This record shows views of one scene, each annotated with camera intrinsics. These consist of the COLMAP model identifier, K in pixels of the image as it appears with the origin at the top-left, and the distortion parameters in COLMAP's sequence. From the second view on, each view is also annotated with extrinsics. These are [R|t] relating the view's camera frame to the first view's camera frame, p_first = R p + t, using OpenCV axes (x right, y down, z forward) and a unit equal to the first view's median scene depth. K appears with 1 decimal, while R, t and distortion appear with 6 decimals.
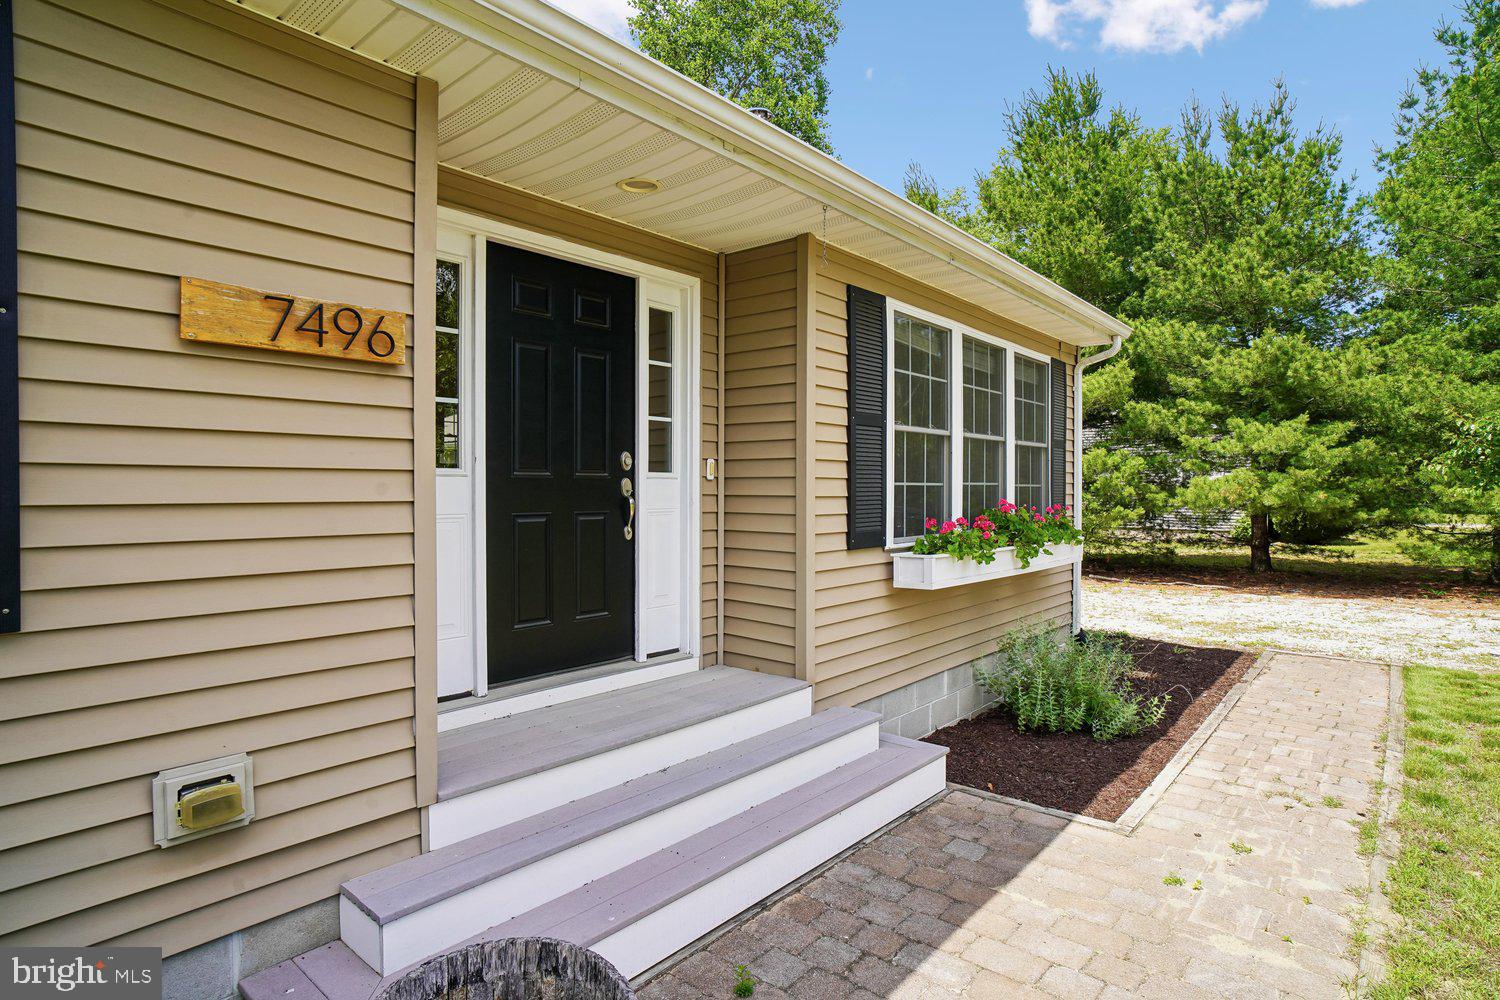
lens RADIAL K [[787.5, 0, 747.3], [0, 787.5, 494.2], [0, 0, 1]] dist [-0.038262, 0.000017]
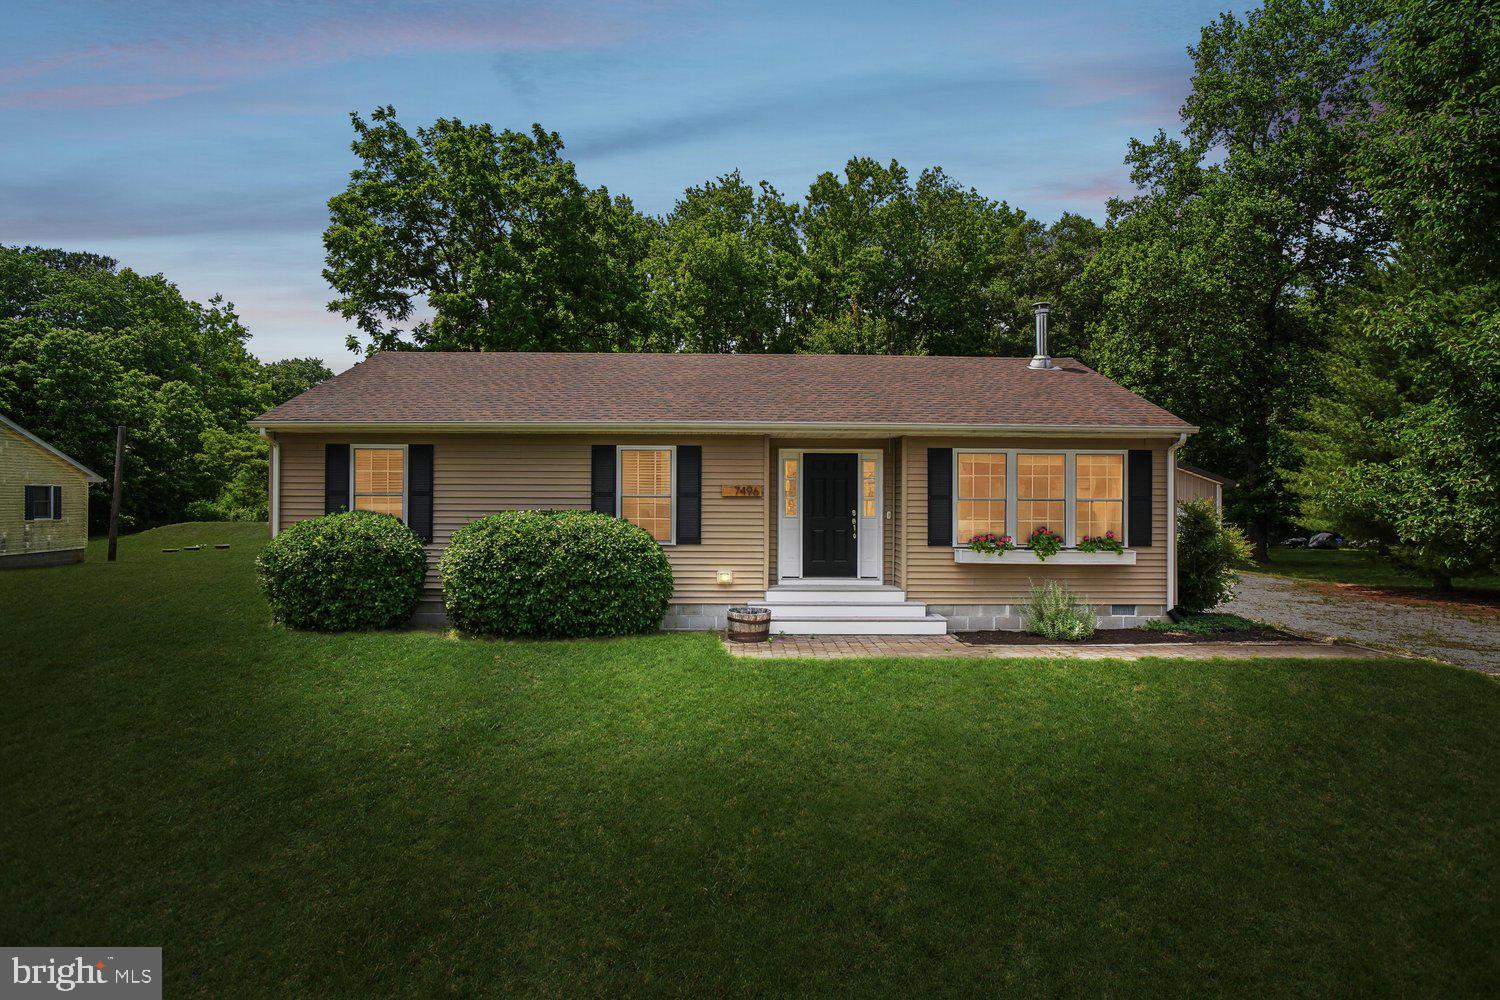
lens RADIAL K [[787.5, 0, 746.6], [0, 787.5, 503.4], [0, 0, 1]] dist [-0.038262, 0.000017]
pose [[0.680683, 0.000002, -0.732578, 1.673517], [-0.009846, 0.999910, -0.009146, -0.043237], [0.732511, 0.013439, 0.680622, -1.293810]]
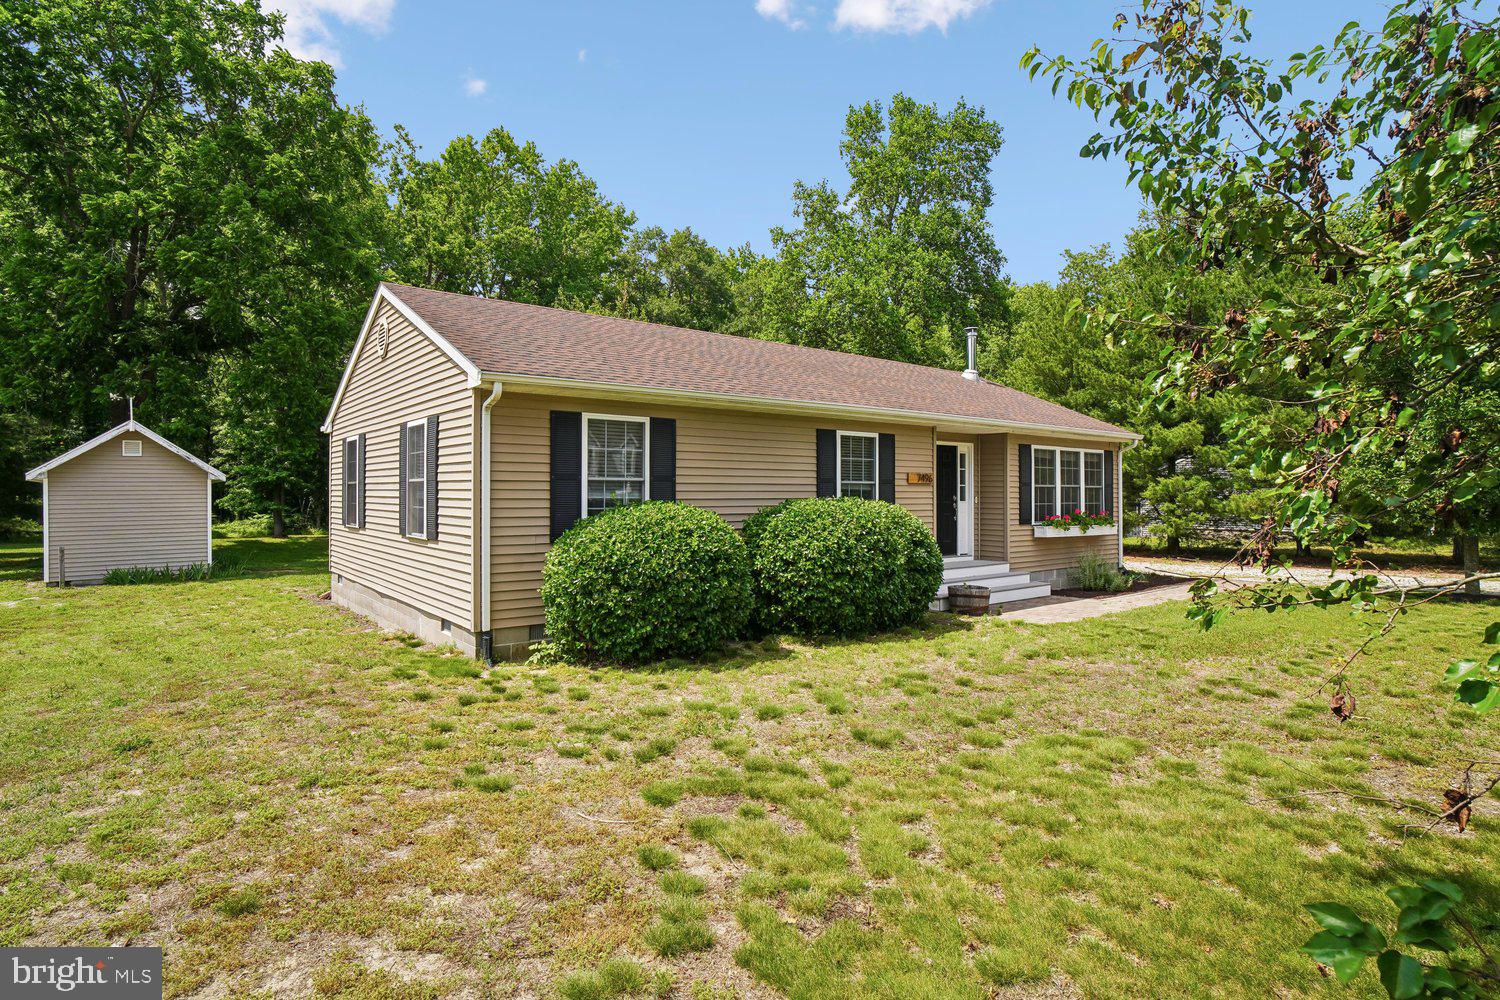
lens RADIAL K [[787.5, 0, 752.4], [0, 787.5, 493.3], [0, 0, 1]] dist [-0.038262, 0.000017]
pose [[0.983019, -0.003636, -0.183466, -0.362675], [0.001576, 0.999934, -0.011373, -0.023067], [0.183495, 0.010891, 0.982960, -2.391759]]
